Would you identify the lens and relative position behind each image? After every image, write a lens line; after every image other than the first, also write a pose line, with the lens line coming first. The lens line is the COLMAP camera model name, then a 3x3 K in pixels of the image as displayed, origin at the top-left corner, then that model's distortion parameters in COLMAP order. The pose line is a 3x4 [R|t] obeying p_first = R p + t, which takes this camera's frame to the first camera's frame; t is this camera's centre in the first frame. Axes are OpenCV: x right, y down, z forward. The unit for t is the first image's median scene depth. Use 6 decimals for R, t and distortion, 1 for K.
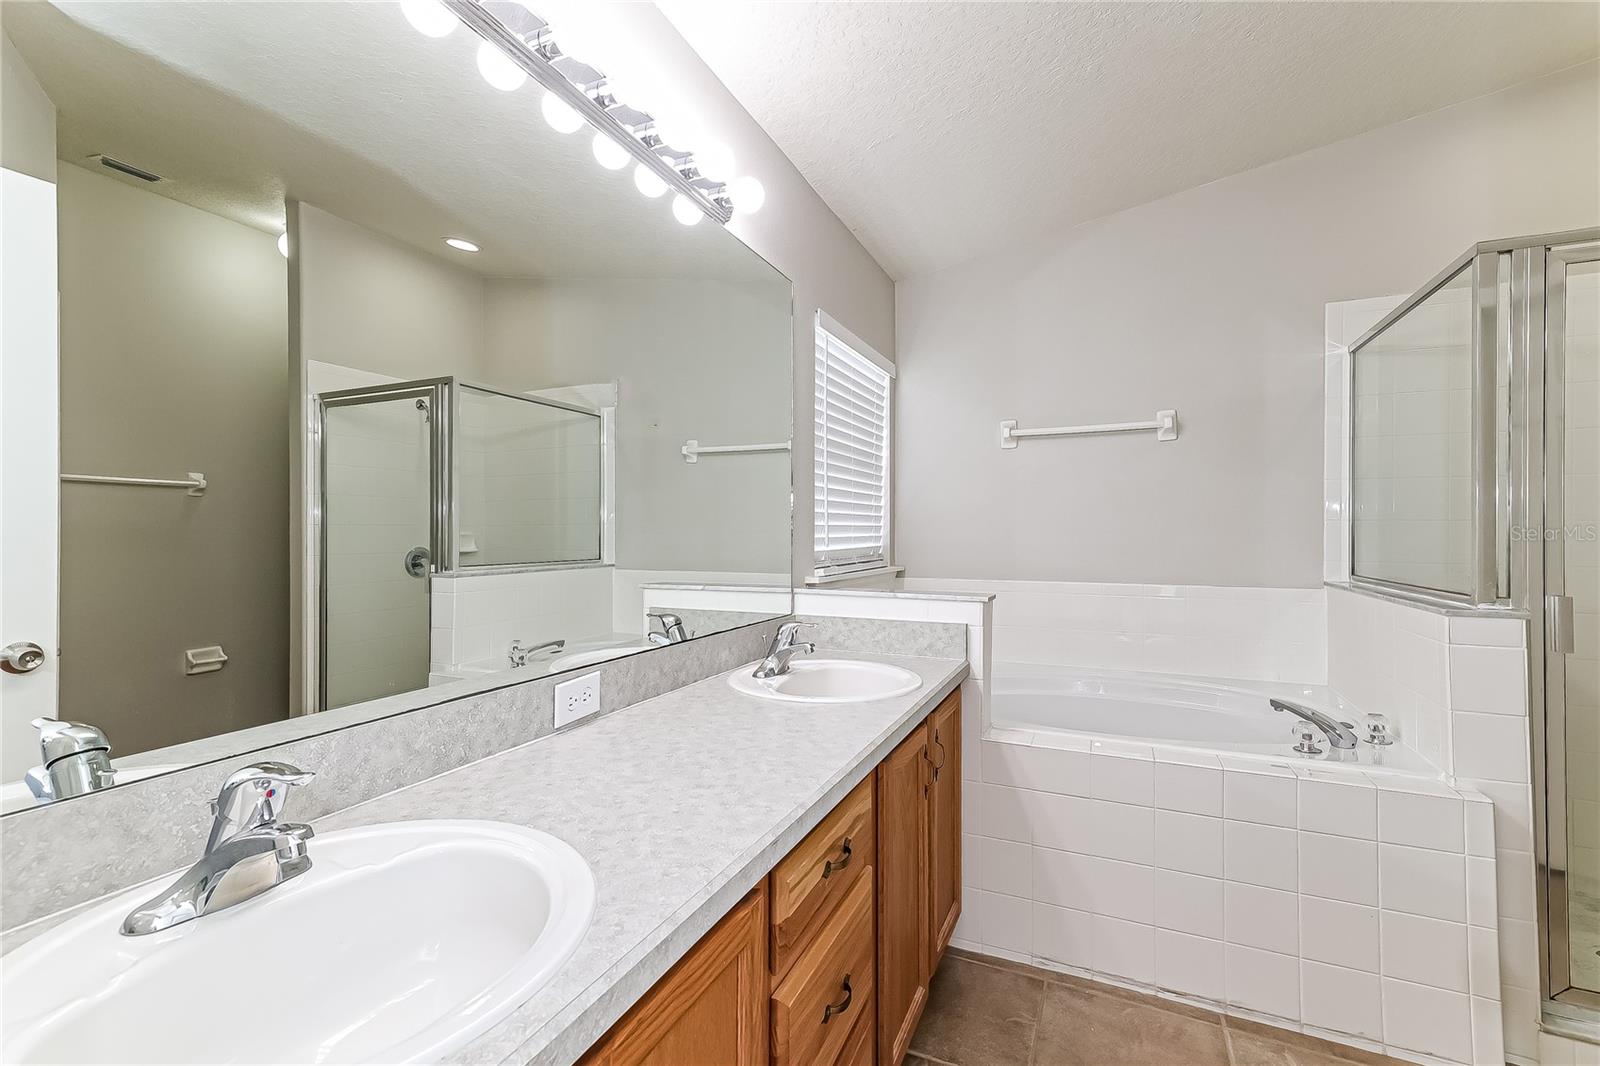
lens RADIAL K [[700.2, 0, 795.2], [0, 700.2, 529.9], [0, 0, 1]] dist [0.000067, 0.002171]
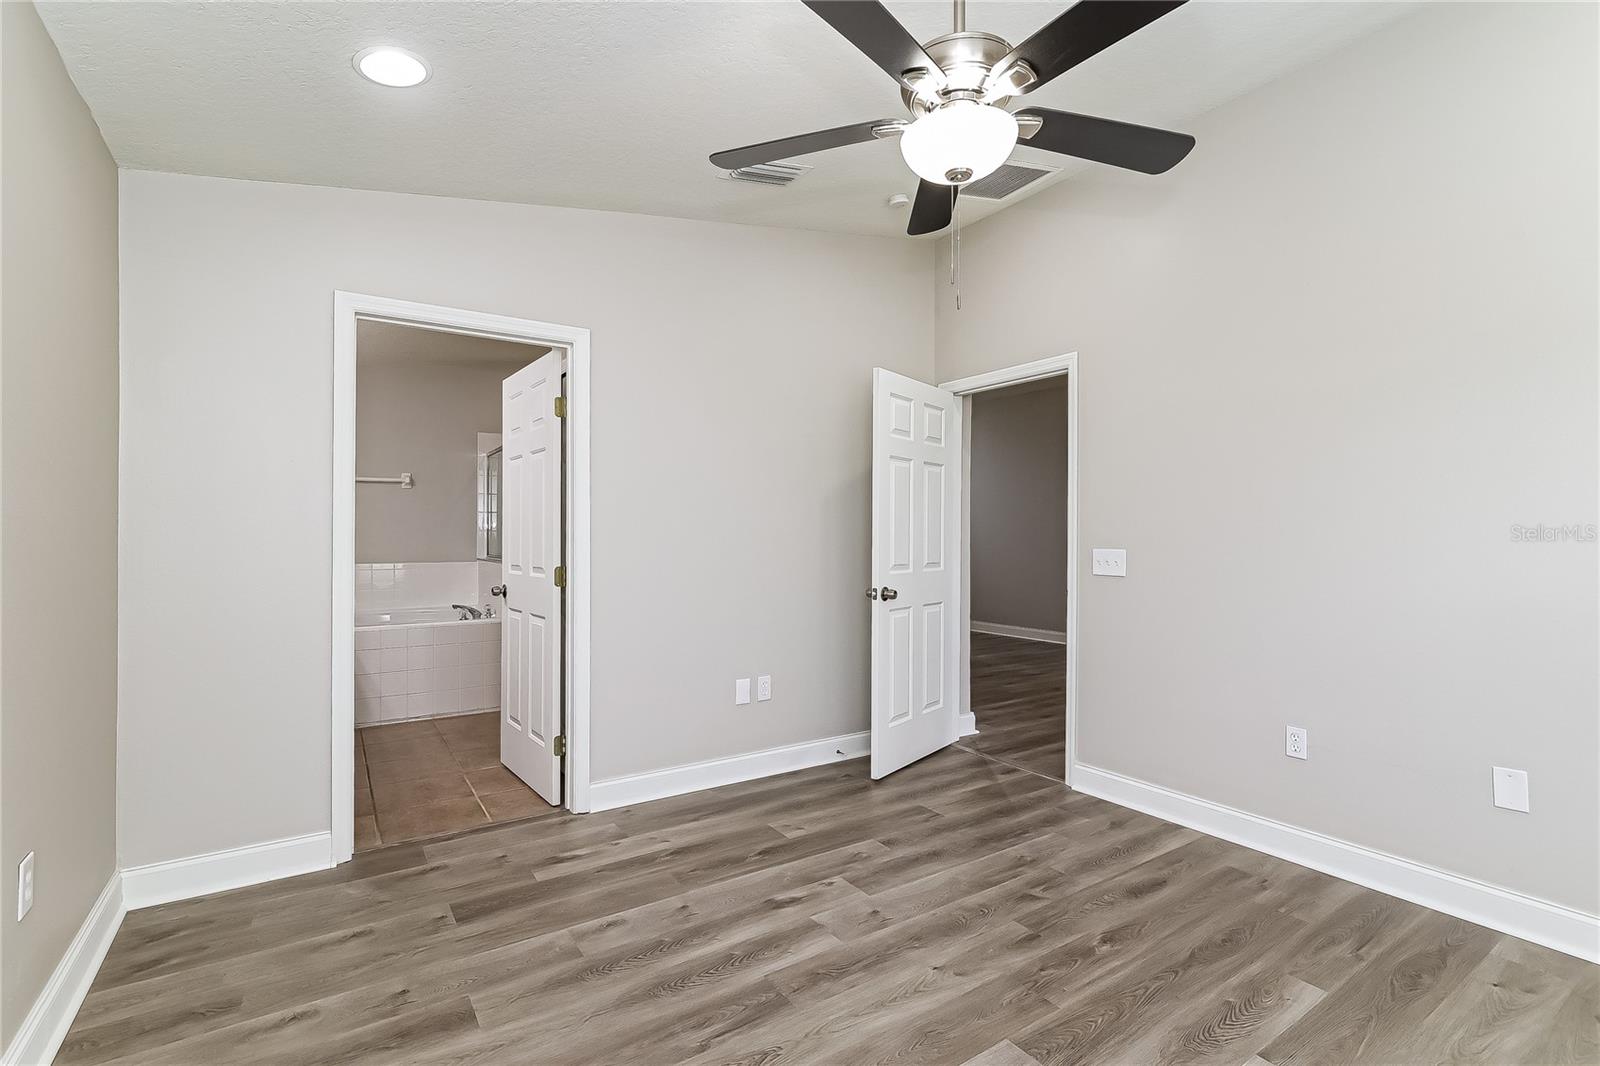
lens RADIAL K [[737.5, 0, 806.3], [0, 737.5, 537.1], [0, 0, 1]] dist [-0.012741, 0.000528]
pose [[0.529462, -0.009091, 0.848285, -0.722820], [0.003305, 0.999957, 0.008653, -0.011136], [-0.848327, -0.001778, 0.529470, -1.202849]]
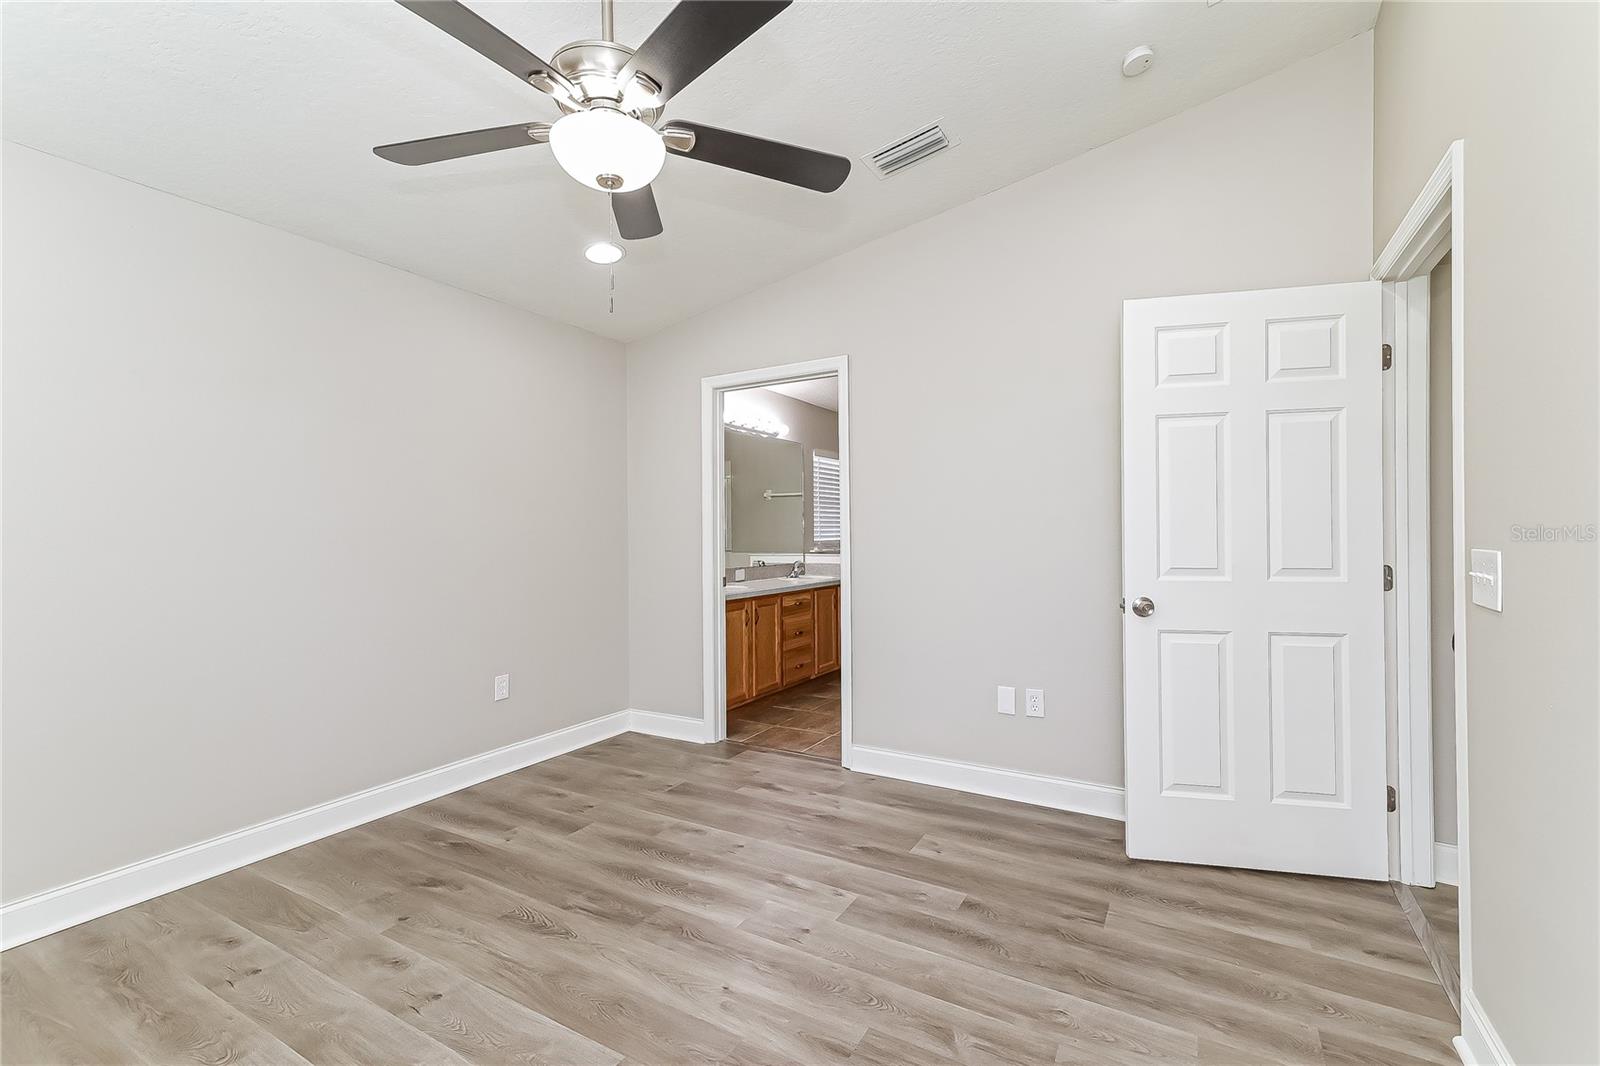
lens RADIAL K [[700.2, 0, 796.5], [0, 700.2, 533.3], [0, 0, 1]] dist [0.000067, 0.002171]
pose [[0.993377, -0.016386, -0.113728, 0.263201], [0.016598, 0.999862, 0.000915, -0.000600], [0.113697, -0.002797, 0.993512, -1.638826]]
